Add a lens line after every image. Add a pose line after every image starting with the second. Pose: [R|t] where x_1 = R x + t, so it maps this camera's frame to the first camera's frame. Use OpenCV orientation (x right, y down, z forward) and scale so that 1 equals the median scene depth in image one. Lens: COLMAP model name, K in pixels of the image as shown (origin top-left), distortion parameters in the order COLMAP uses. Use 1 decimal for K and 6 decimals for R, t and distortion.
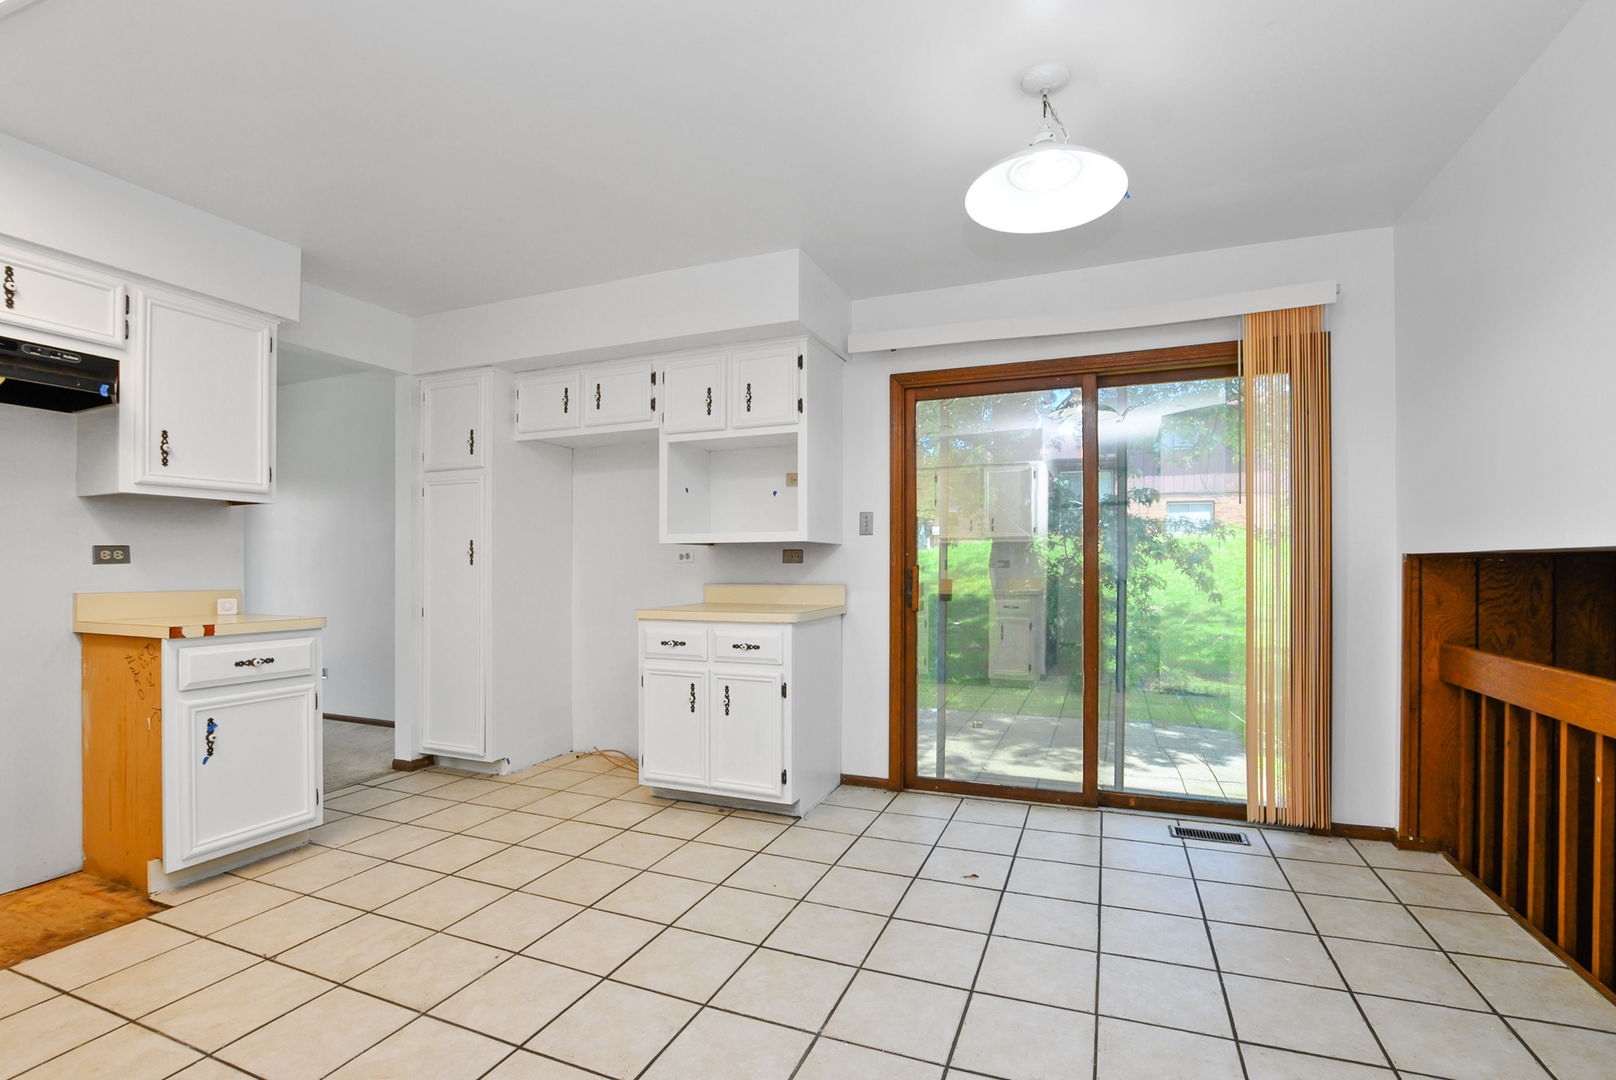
lens RADIAL K [[747.8, 0, 807.5], [0, 747.8, 563.6], [0, 0, 1]] dist [-0.001752, -0.000573]
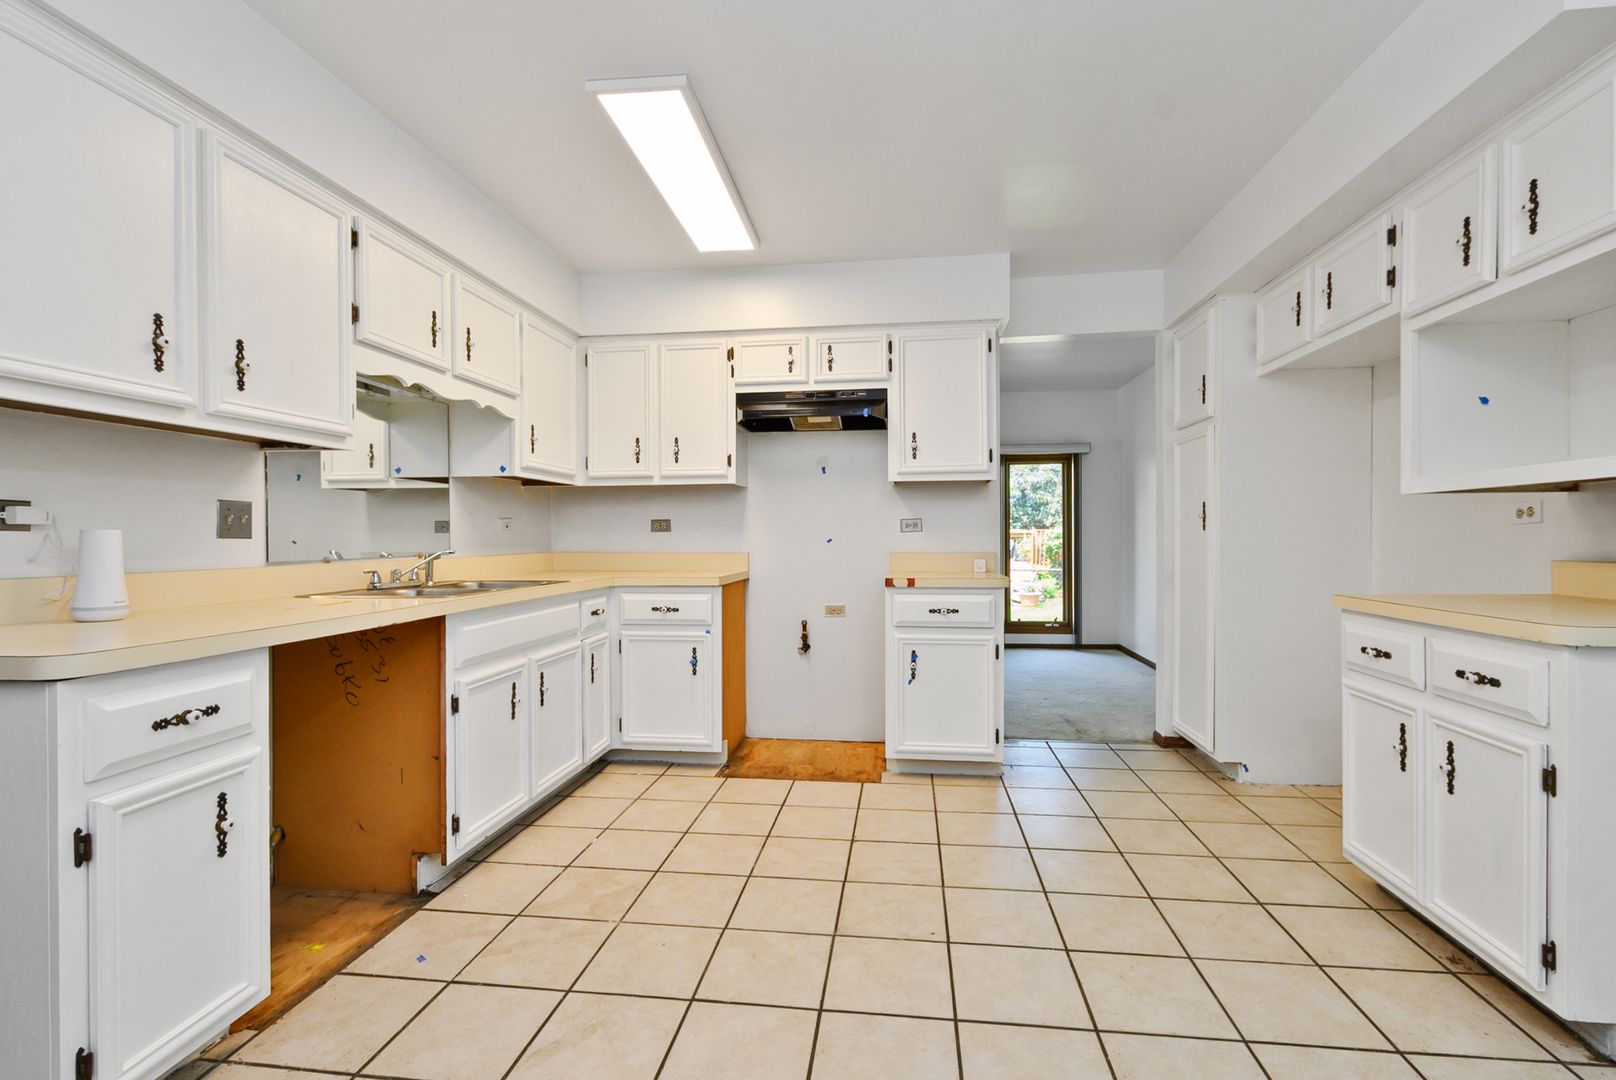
lens RADIAL K [[719.2, 0, 808.0], [0, 719.2, 540.0], [0, 0, 1]] dist [0.000247, 0.000131]
pose [[0.267005, 0.003885, -0.963687, 0.288642], [0.007143, 0.999956, 0.006011, 0.005308], [0.963669, -0.008489, 0.266966, 0.398668]]
